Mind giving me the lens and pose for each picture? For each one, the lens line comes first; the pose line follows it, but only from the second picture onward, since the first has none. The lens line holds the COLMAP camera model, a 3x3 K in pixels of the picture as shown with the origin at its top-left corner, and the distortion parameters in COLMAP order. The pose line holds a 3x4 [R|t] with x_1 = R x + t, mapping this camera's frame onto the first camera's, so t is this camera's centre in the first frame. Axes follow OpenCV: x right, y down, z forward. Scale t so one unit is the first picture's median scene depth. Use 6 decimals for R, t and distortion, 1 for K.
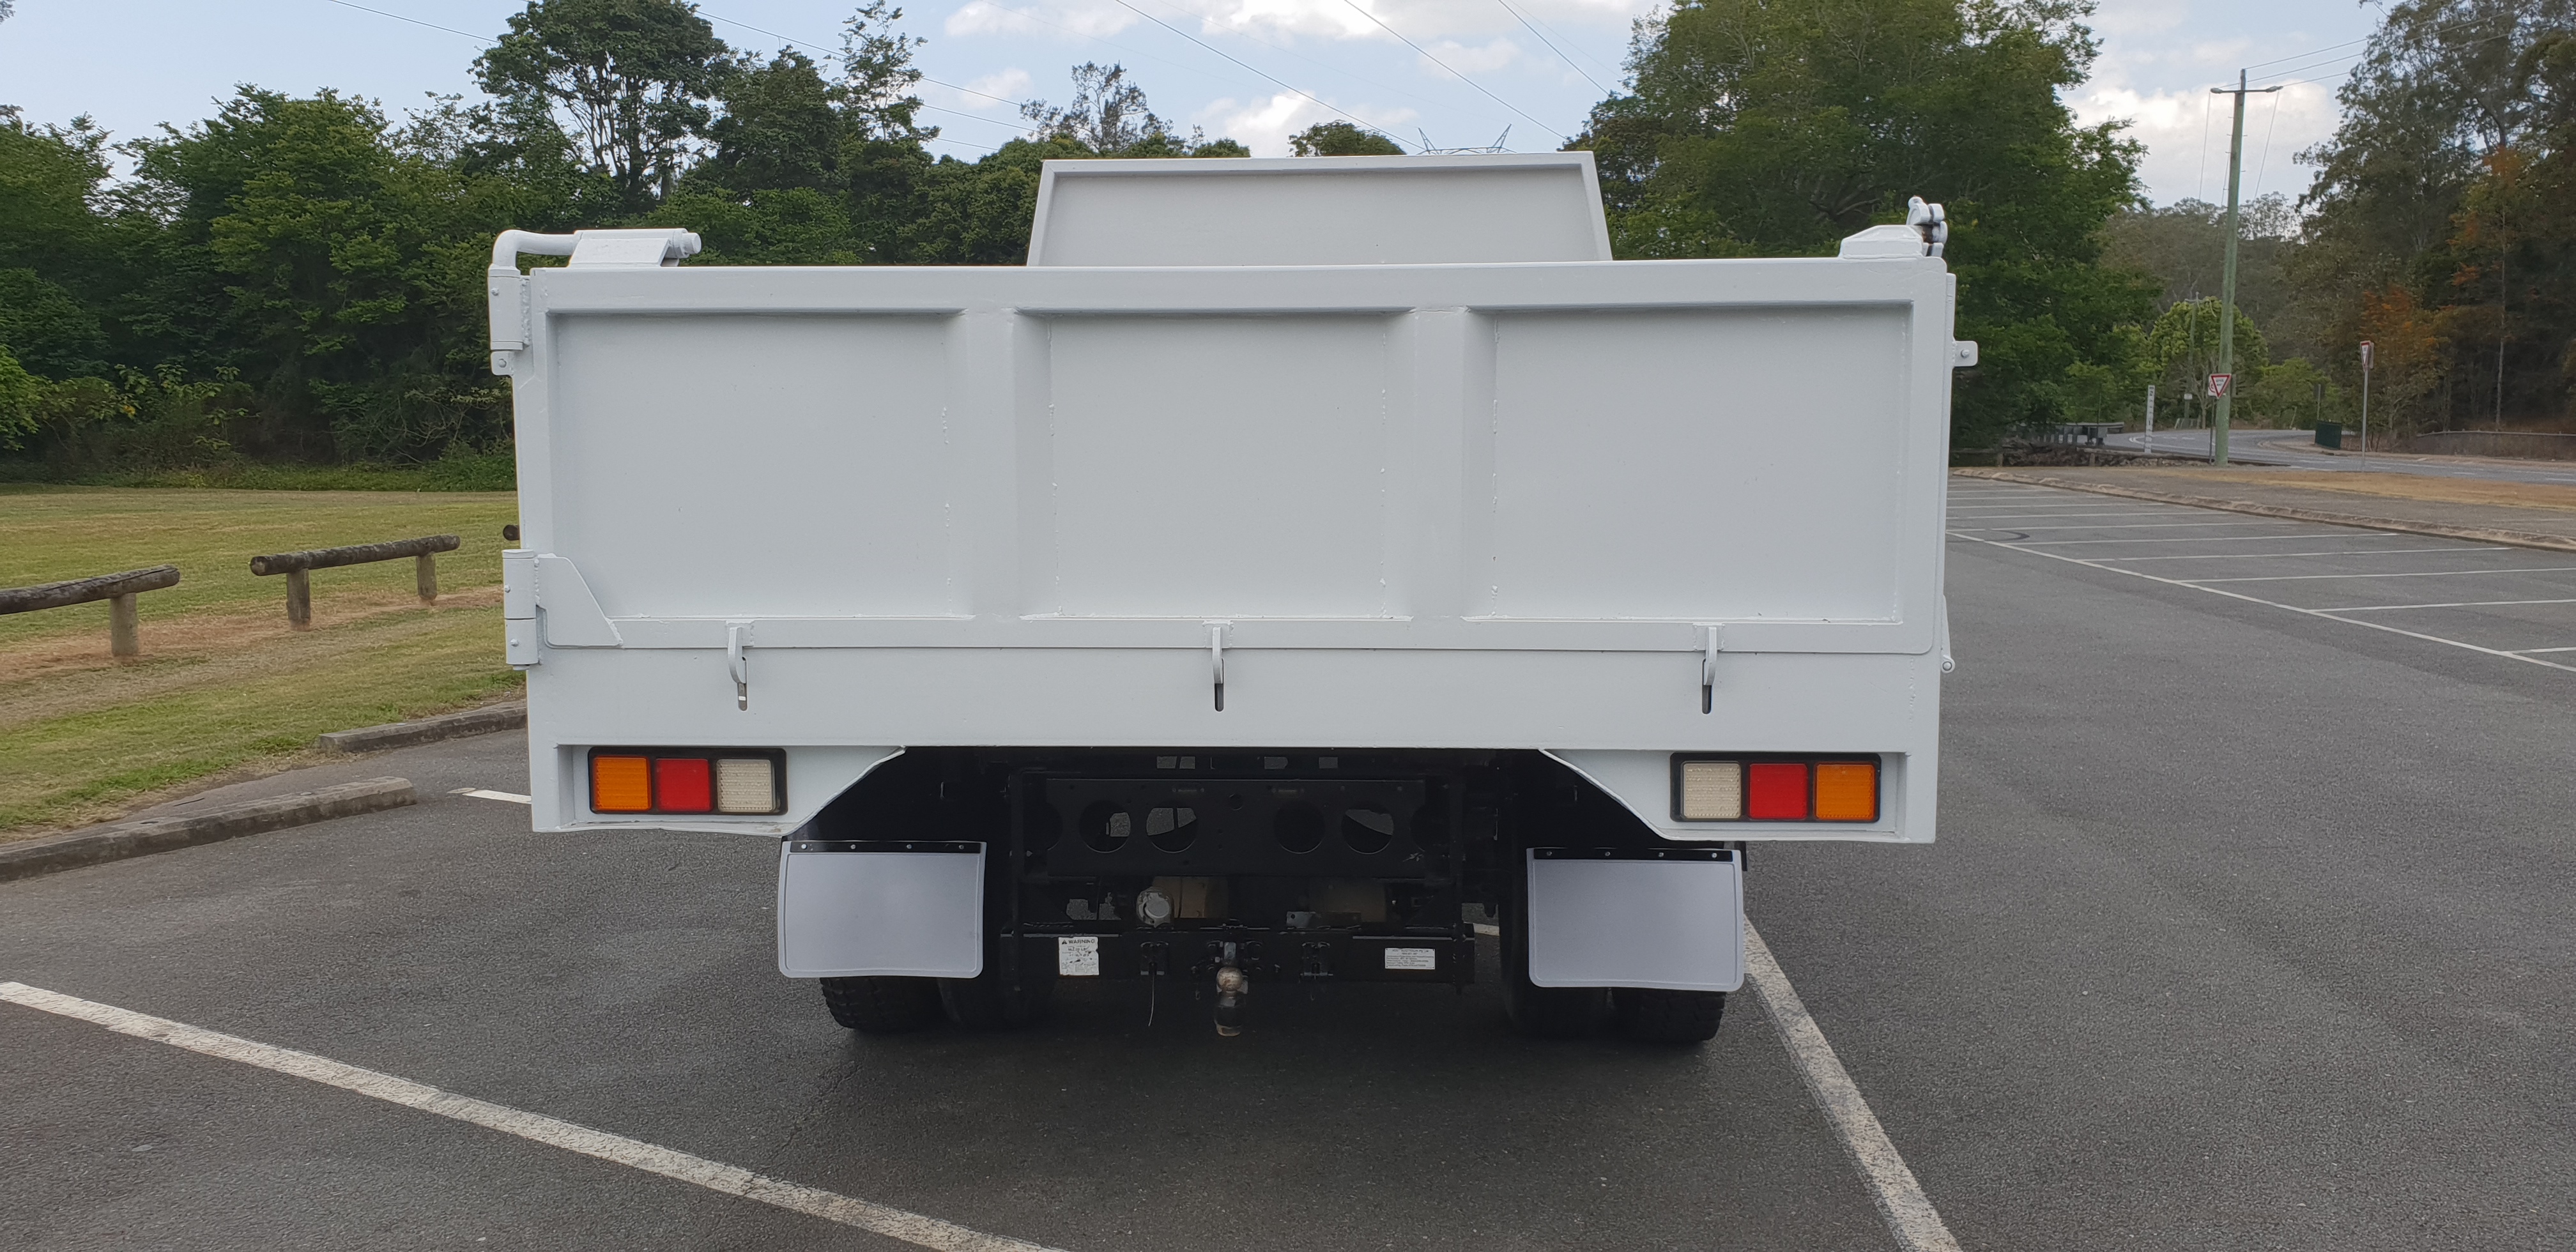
lens RADIAL K [[1990.3, 0, 1288.0], [0, 1990.3, 626.0], [0, 0, 1]] dist [0.214483, -0.635319]
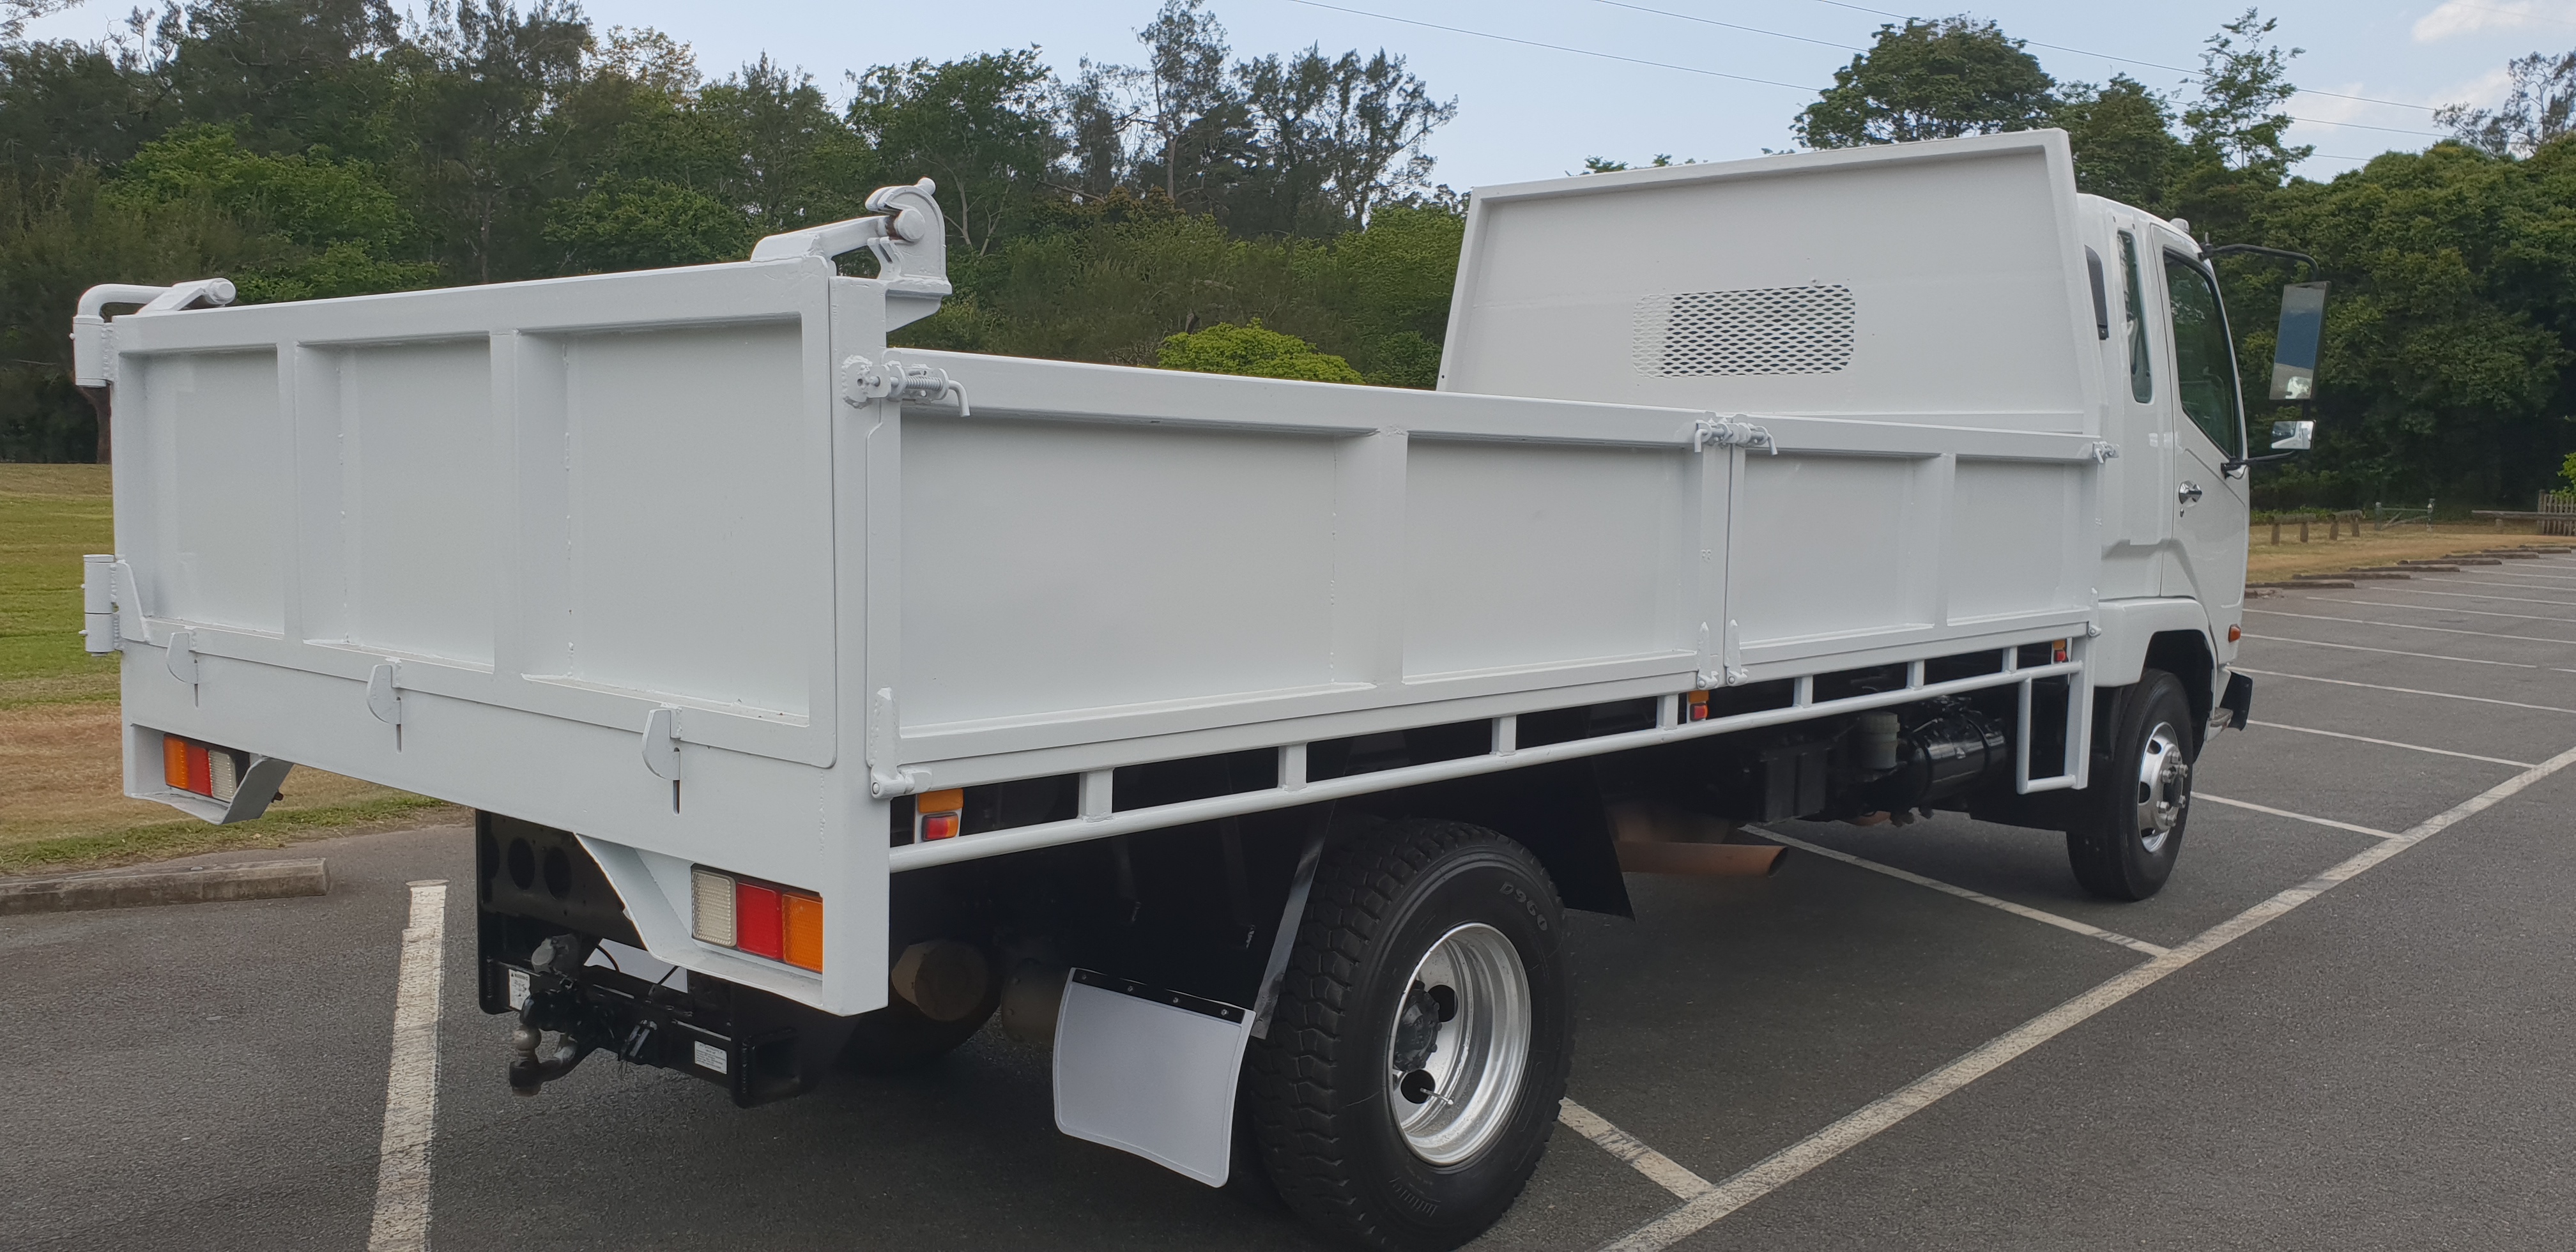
lens RADIAL K [[2036.8, 0, 1294.3], [0, 2036.8, 656.6], [0, 0, 1]] dist [-0.002138, 0.031214]
pose [[0.796716, 0.074742, -0.599714, 0.036033], [-0.079993, 0.996634, 0.017940, -0.002239], [0.599036, 0.033680, 0.800013, 0.018837]]
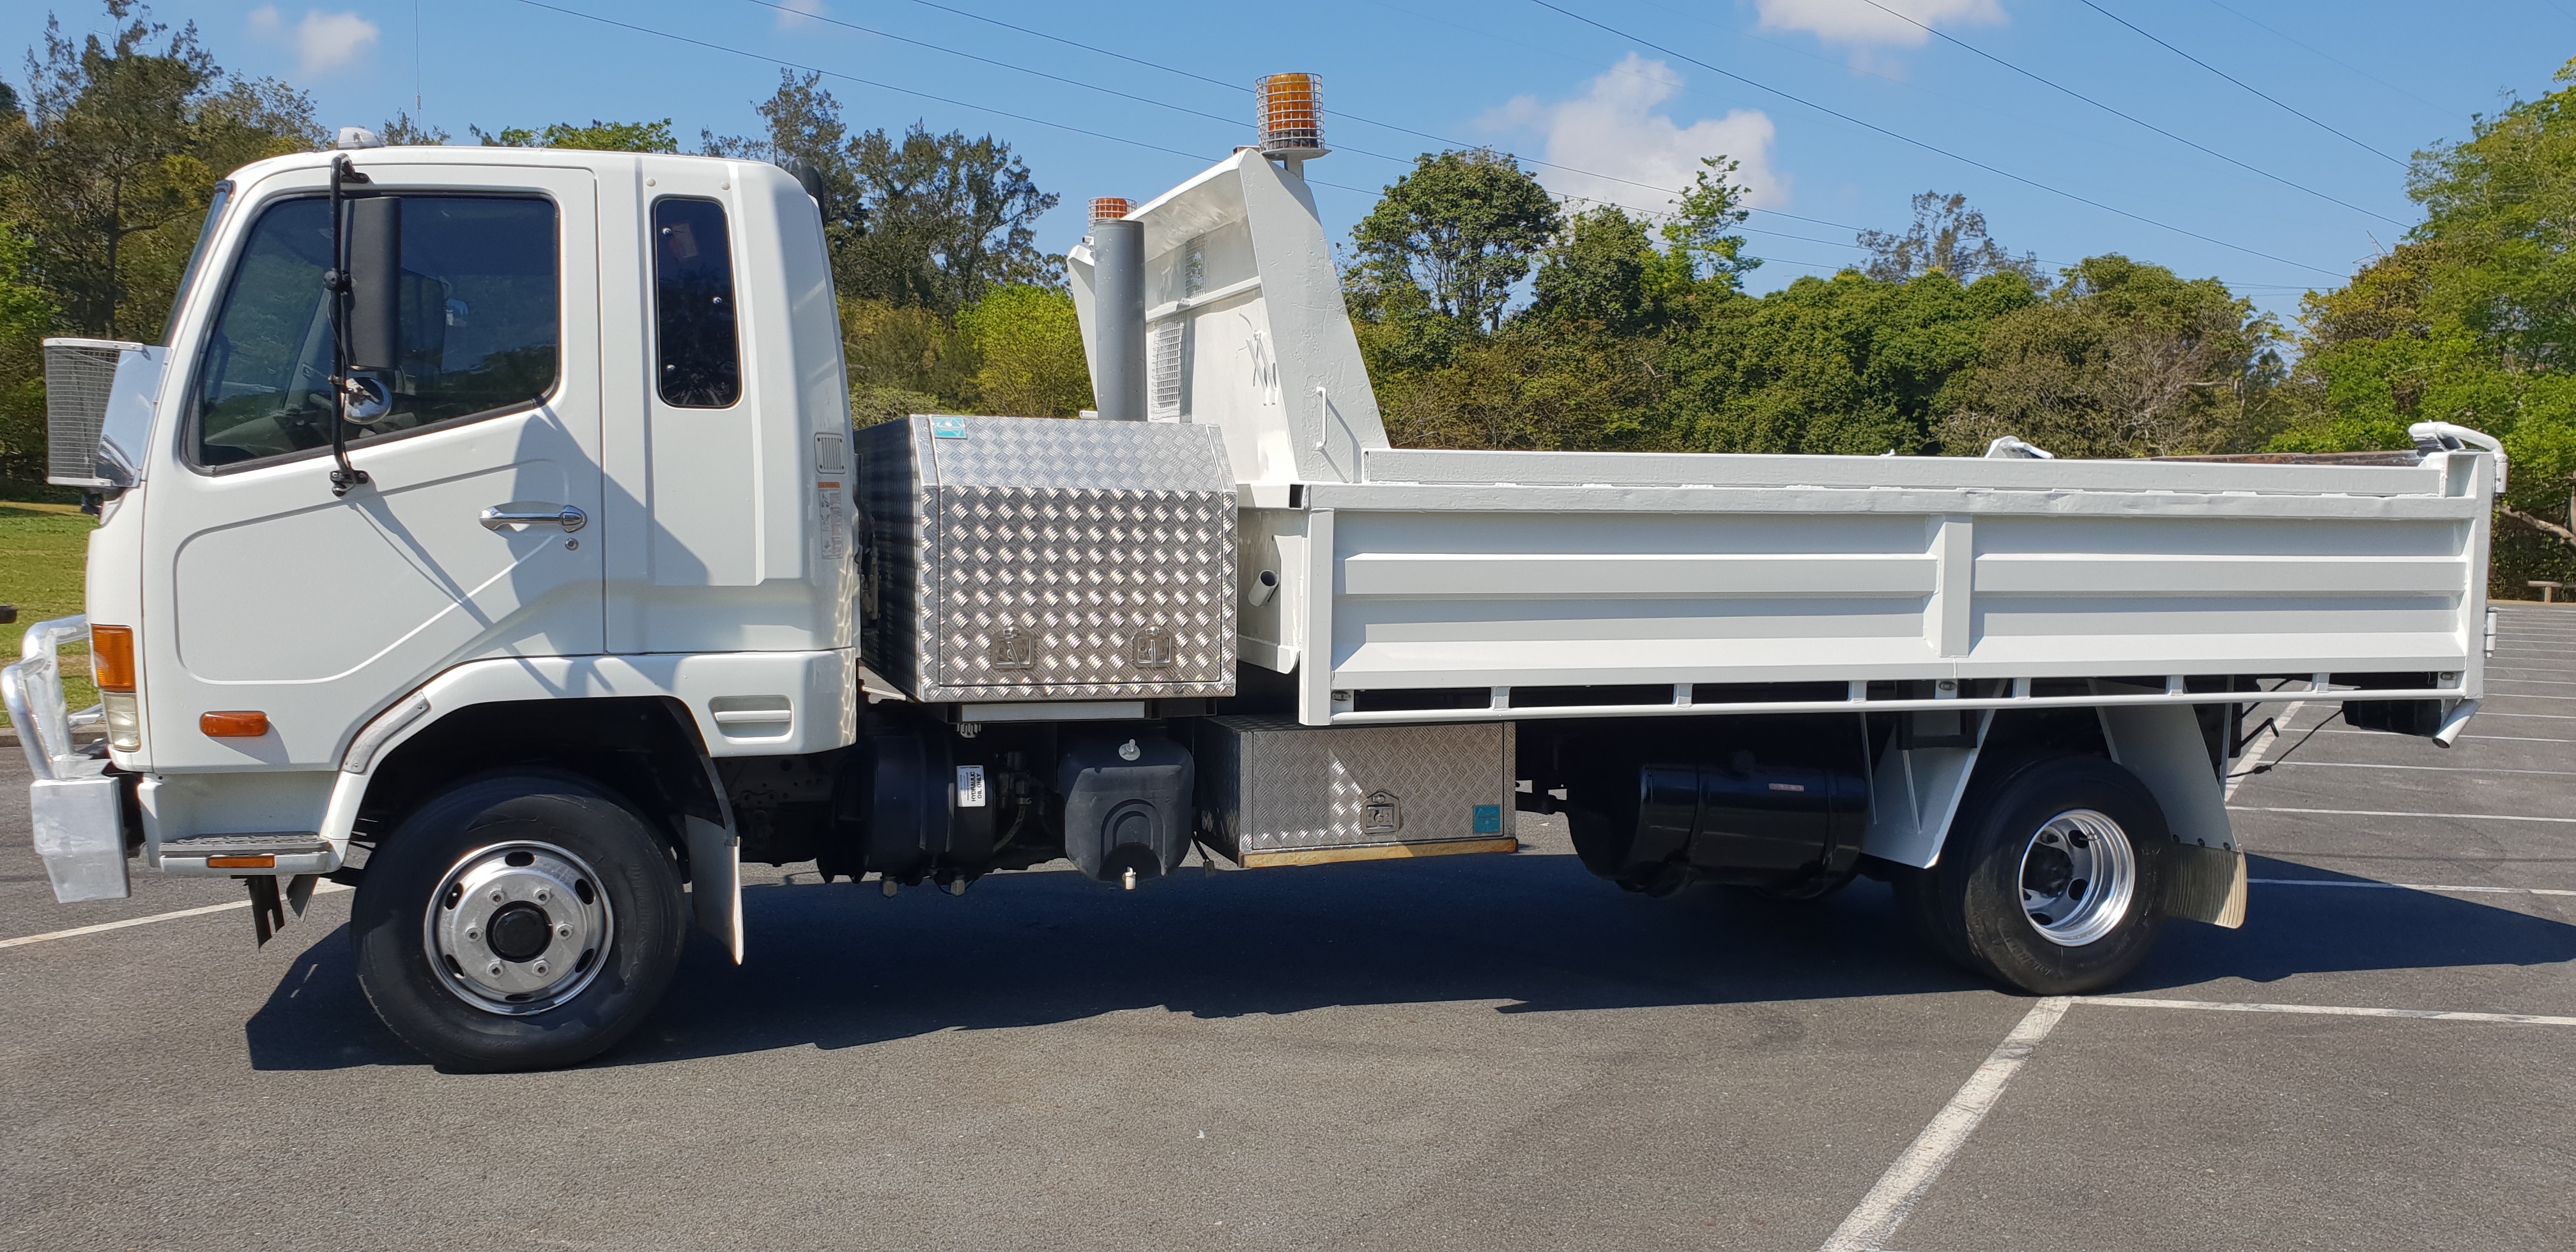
lens RADIAL K [[1961.8, 0, 1287.3], [0, 1961.8, 718.5], [0, 0, 1]] dist [0.014457, 0.003103]
pose [[0.904041, 0.074084, -0.420978, 0.084709], [-0.076069, 0.997029, 0.012100, 0.010570], [0.420624, 0.021084, 0.906990, -0.100749]]
